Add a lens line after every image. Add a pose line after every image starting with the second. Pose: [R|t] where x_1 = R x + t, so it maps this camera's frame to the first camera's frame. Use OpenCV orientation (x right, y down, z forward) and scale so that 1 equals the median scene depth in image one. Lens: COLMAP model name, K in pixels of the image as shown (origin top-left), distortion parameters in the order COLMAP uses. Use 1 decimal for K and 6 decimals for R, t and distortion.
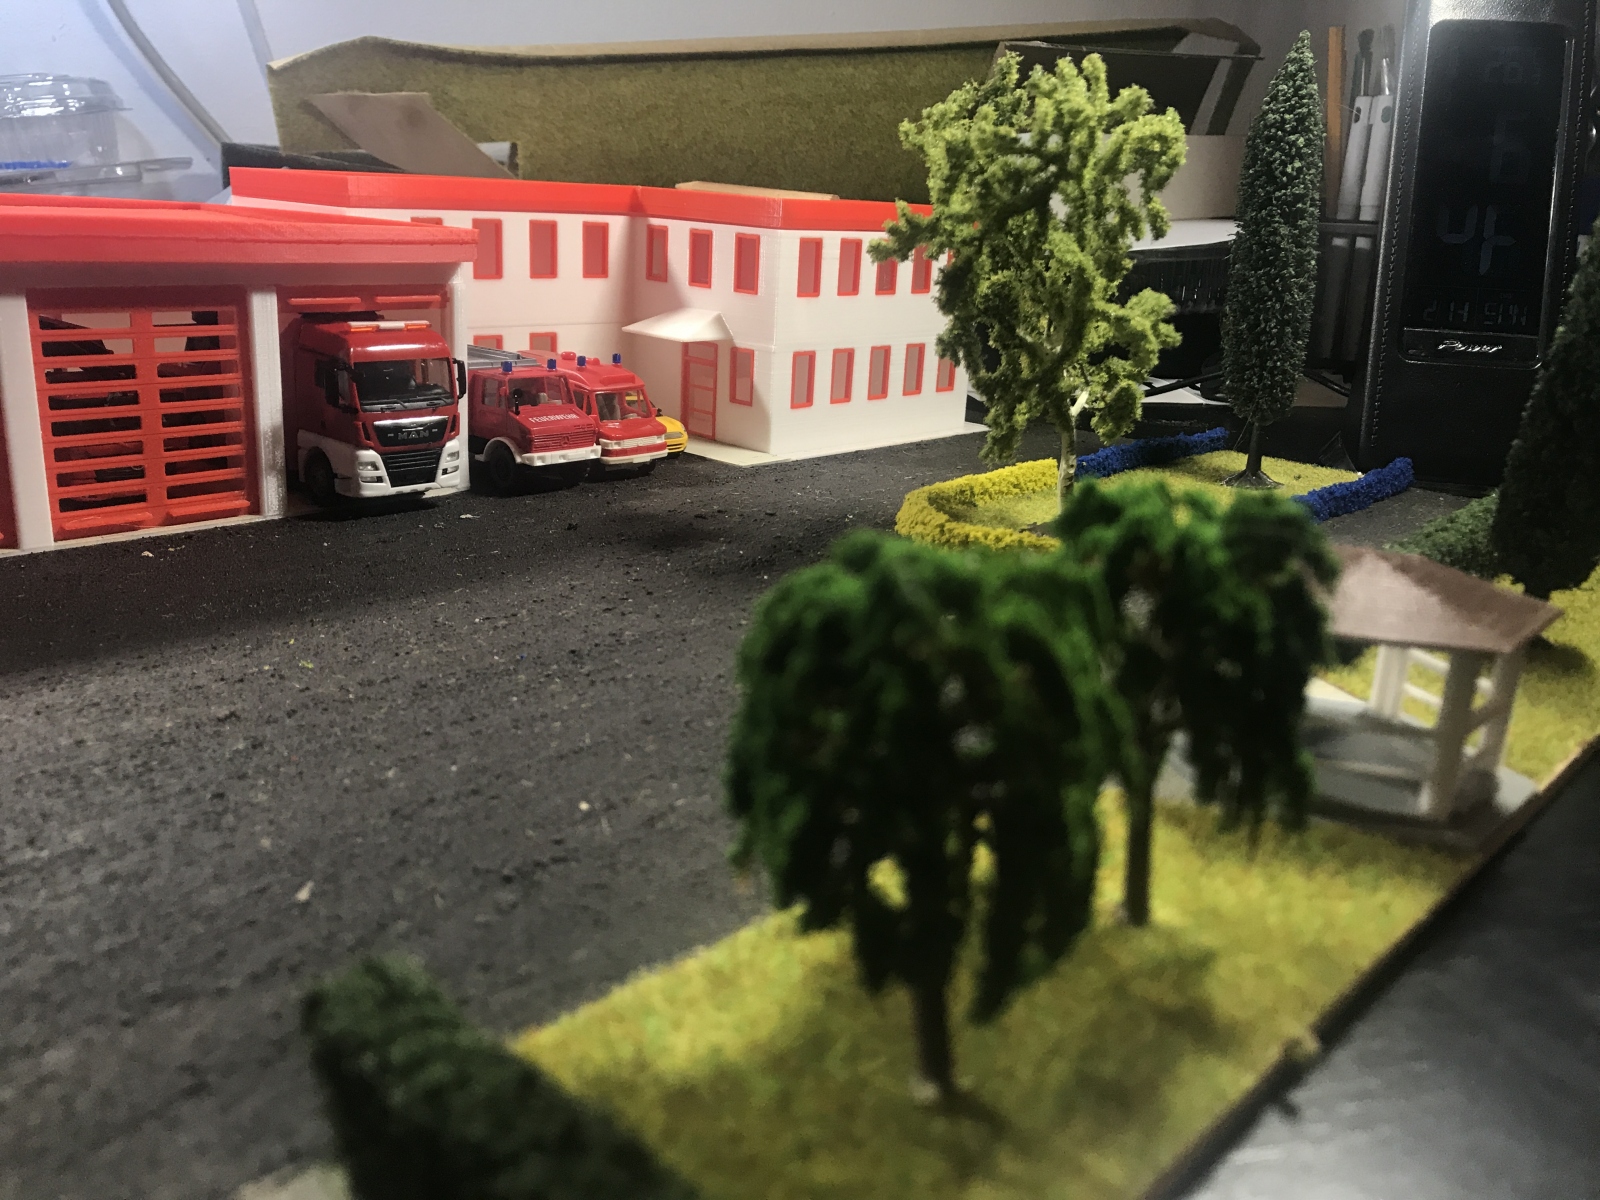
lens RADIAL K [[1345.9, 0, 784.8], [0, 1345.9, 578.3], [0, 0, 1]] dist [0.001766, -0.000992]
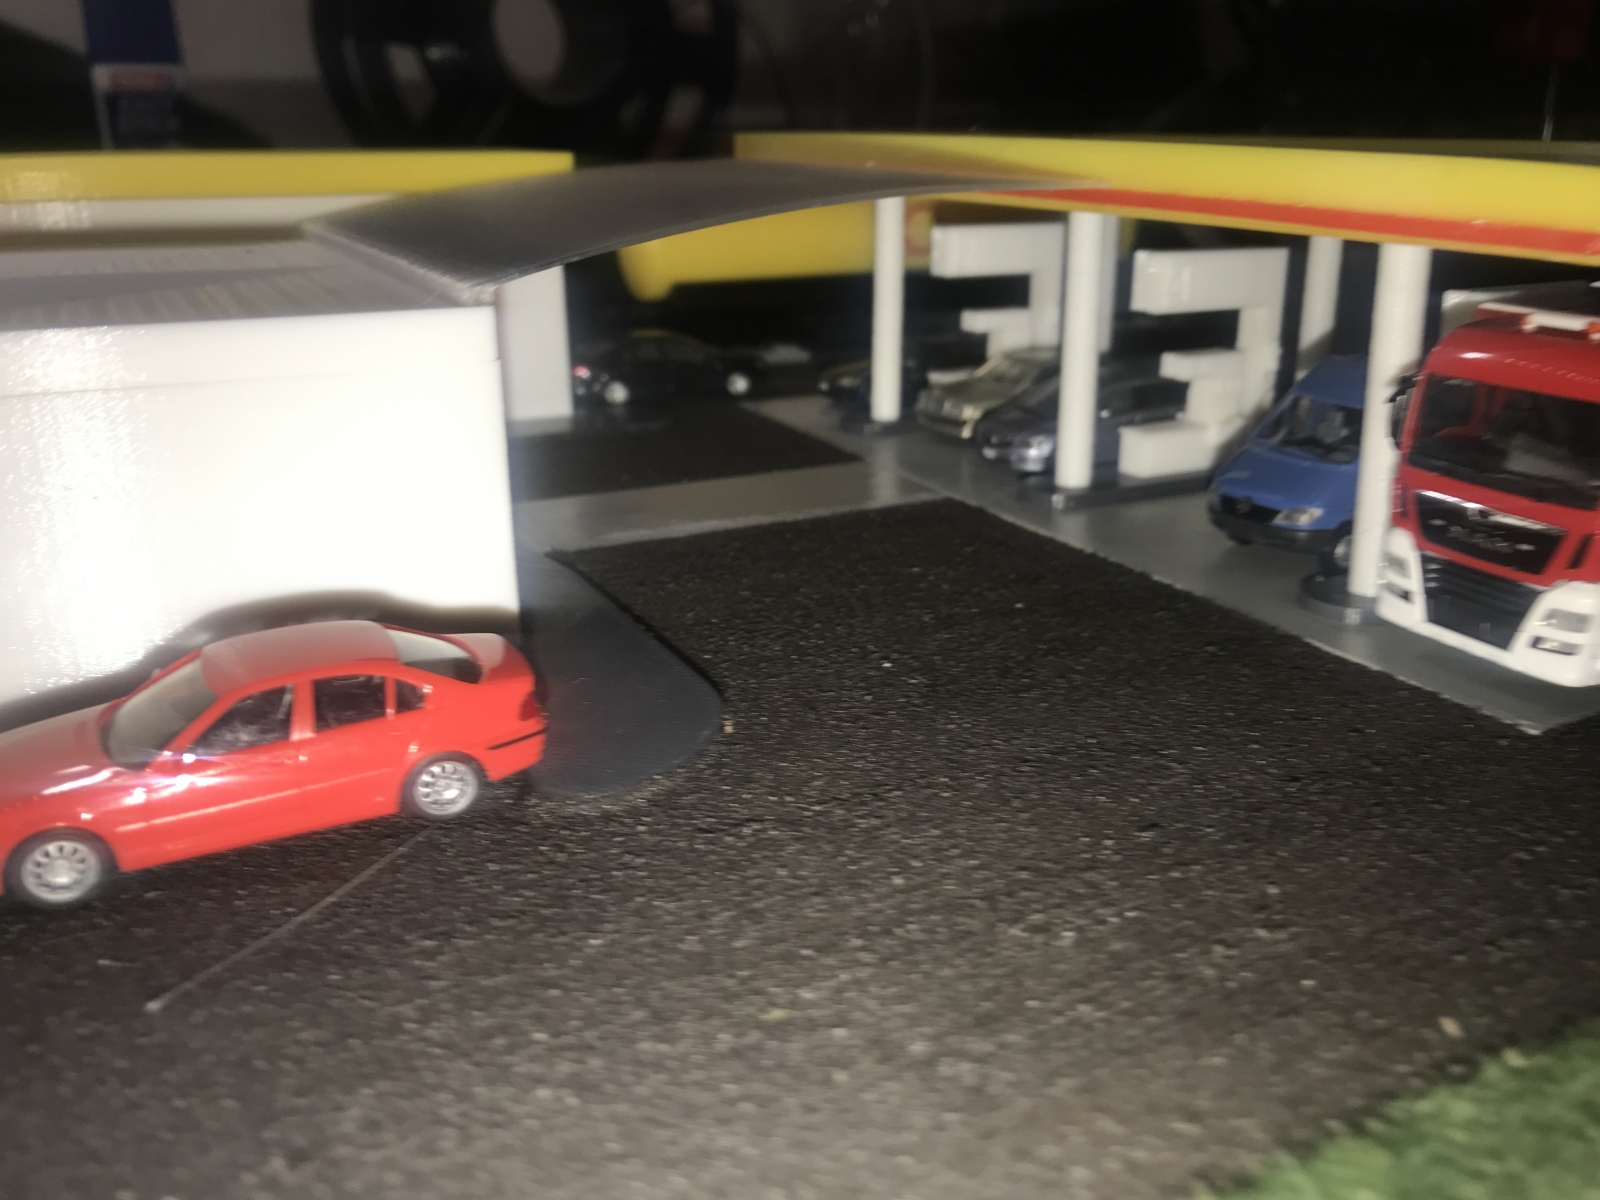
lens RADIAL K [[1339.7, 0, 839.6], [0, 1339.7, 601.6], [0, 0, 1]] dist [0.039250, -0.125082]
pose [[-0.298722, 0.264194, -0.917043, 0.244324], [-0.287727, 0.891272, 0.350495, -0.186156], [0.909933, 0.368559, -0.190227, 0.866623]]
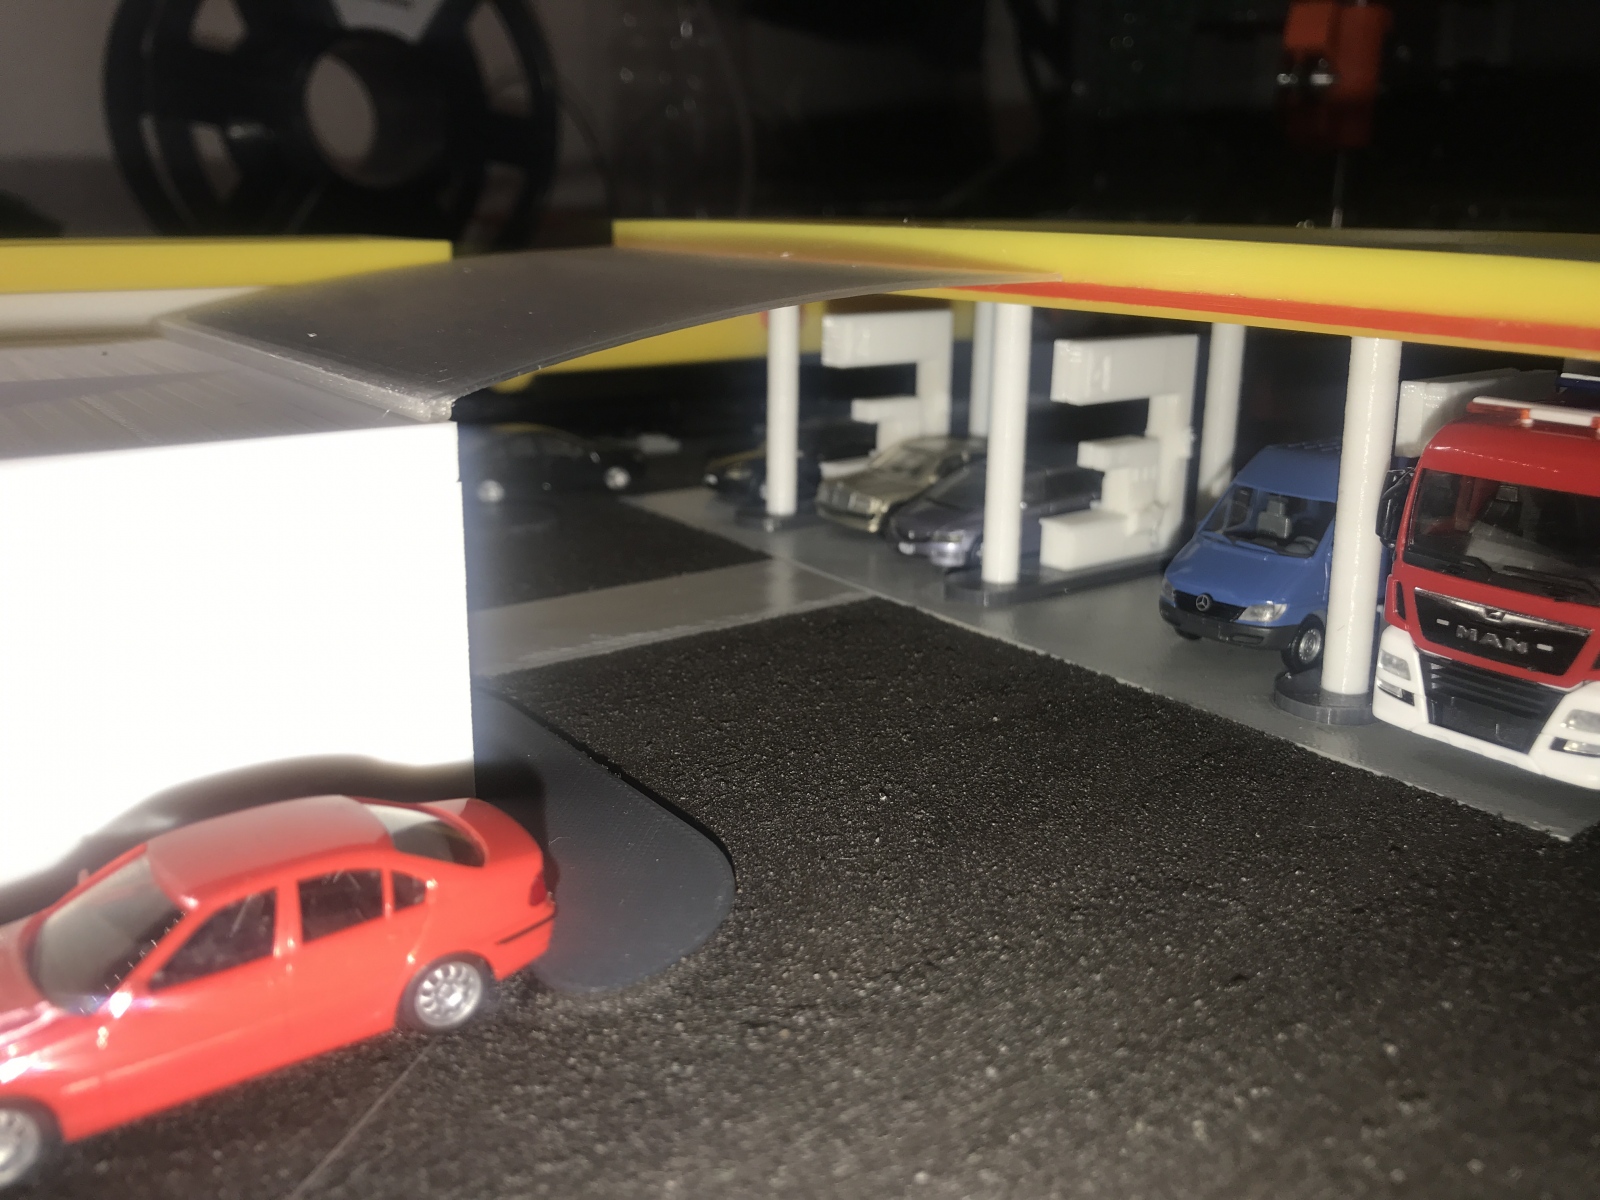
lens RADIAL K [[1346.8, 0, 802.8], [0, 1346.8, 591.2], [0, 0, 1]] dist [-0.005697, -0.007045]
pose [[-0.177286, 0.215191, -0.960345, 0.215995], [-0.291103, 0.920672, 0.260041, -0.170825], [0.940121, 0.325661, -0.100580, 0.792848]]
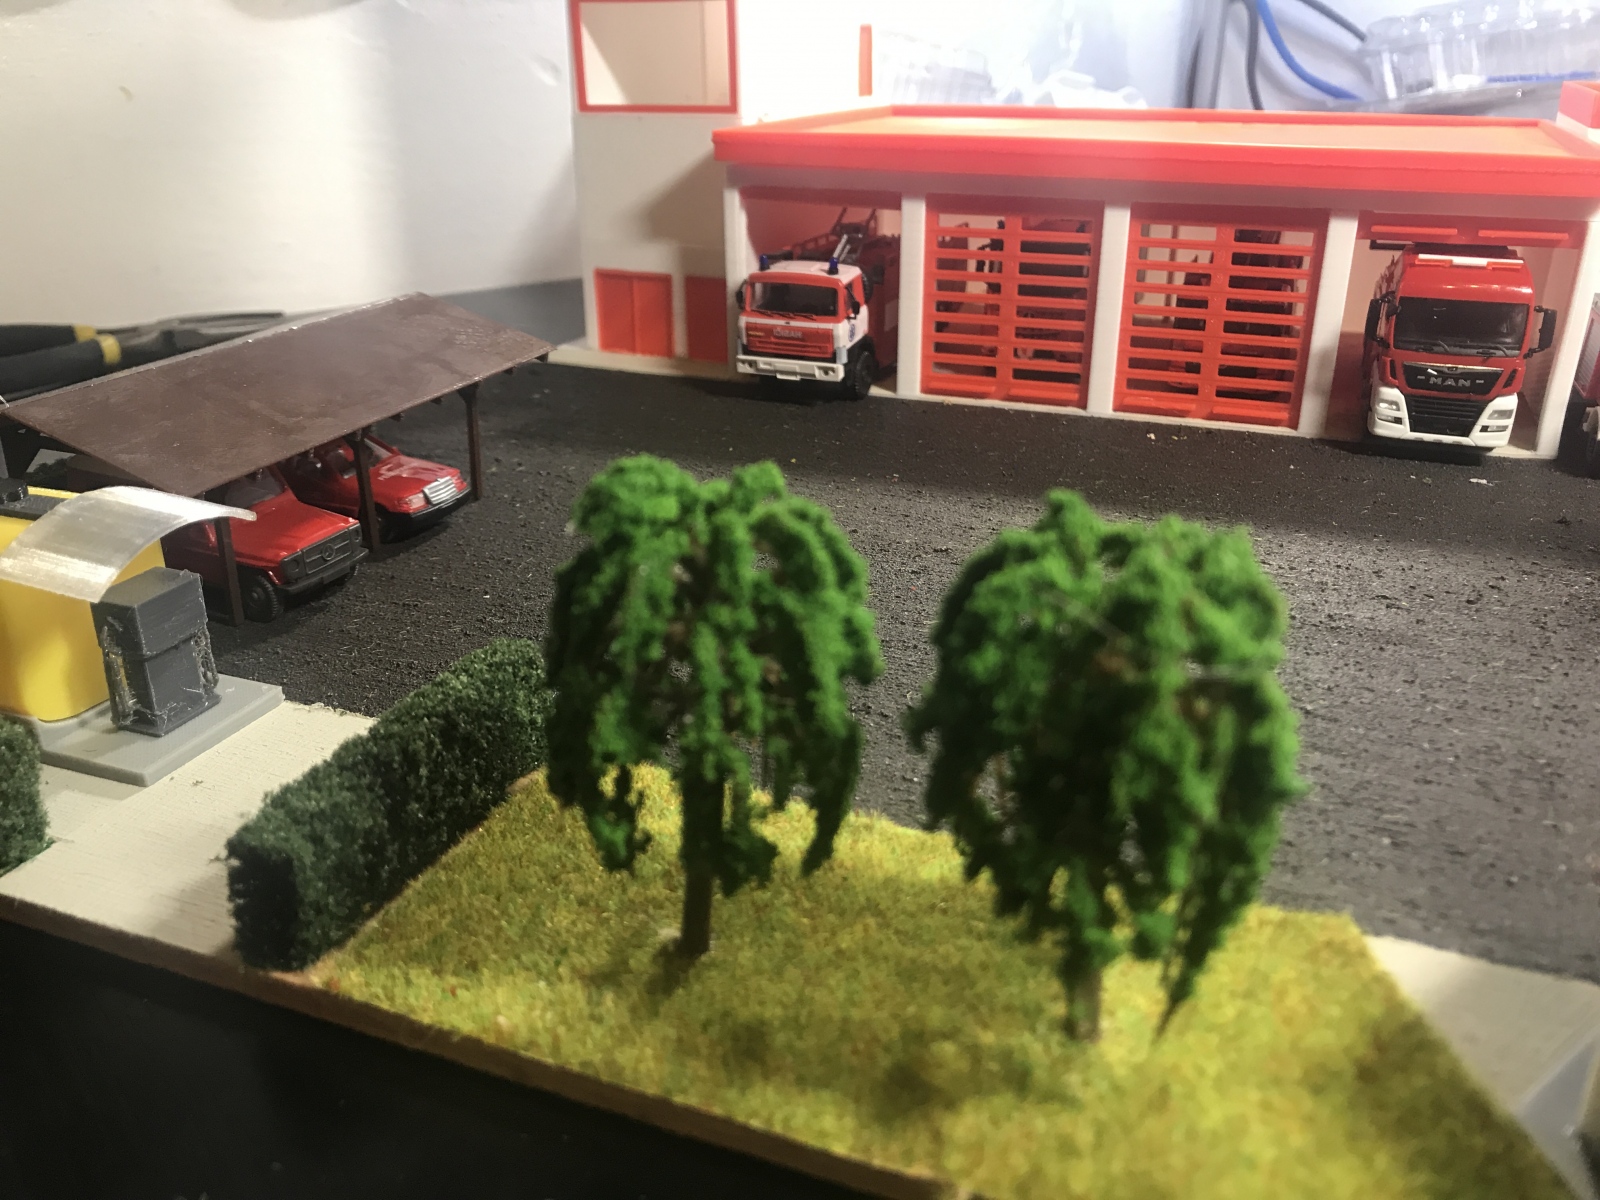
lens RADIAL K [[1335.3, 0, 800.3], [0, 1335.3, 602.8], [0, 0, 1]] dist [-0.005593, 0.007190]
pose [[0.368553, 0.318622, -0.873297, 0.405837], [-0.237025, 0.940586, 0.243142, -0.078561], [0.898881, 0.117383, 0.422177, 0.215498]]
